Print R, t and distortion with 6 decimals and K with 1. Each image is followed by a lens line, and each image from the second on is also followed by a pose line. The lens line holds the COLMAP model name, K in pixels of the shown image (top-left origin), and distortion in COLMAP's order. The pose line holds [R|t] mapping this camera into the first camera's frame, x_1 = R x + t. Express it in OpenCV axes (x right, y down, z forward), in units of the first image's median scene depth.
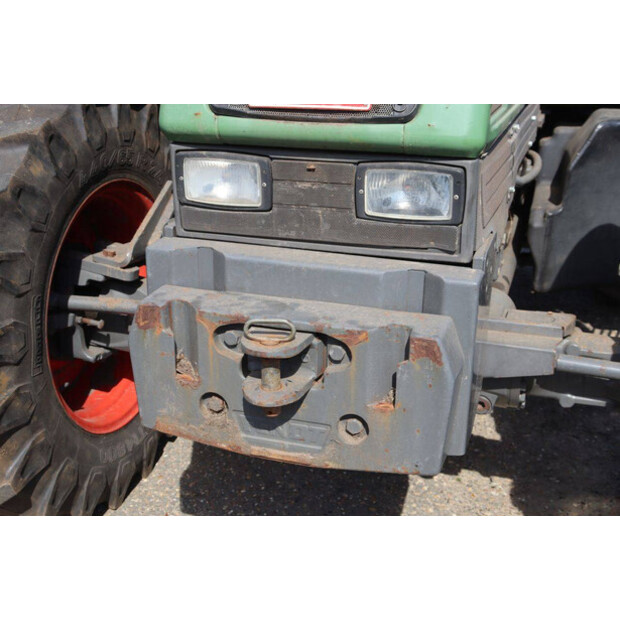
lens RADIAL K [[814.8, 0, 321.4], [0, 814.8, 307.9], [0, 0, 1]] dist [0.020398, 0.067494]
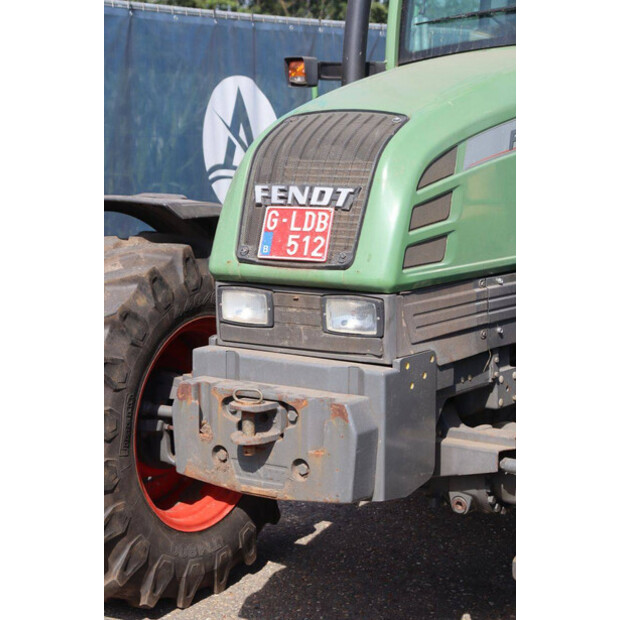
lens RADIAL K [[1480.5, 0, 310.0], [0, 1480.5, 310.0], [0, 0, 1]] dist [0.374211, 0.153856]
pose [[0.952891, 0.031696, -0.301653, 0.807729], [-0.095981, 0.974928, -0.200755, 0.381429], [0.287727, 0.220251, 0.932042, -1.479614]]
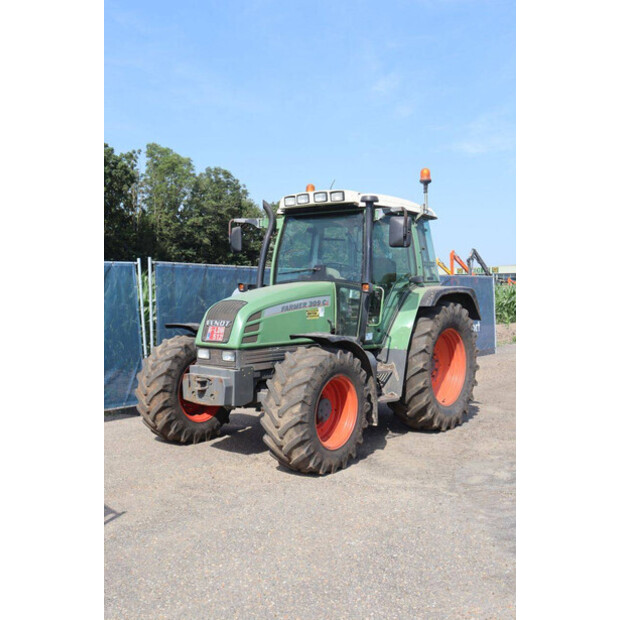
lens RADIAL K [[668.6, 0, 310.0], [0, 668.6, 310.0], [0, 0, 1]] dist [-0.109233, 0.262509]
pose [[0.932819, 0.010678, -0.360187, 2.116814], [-0.124764, 0.947306, -0.295033, 0.781048], [0.338057, 0.320151, 0.884997, -2.743955]]
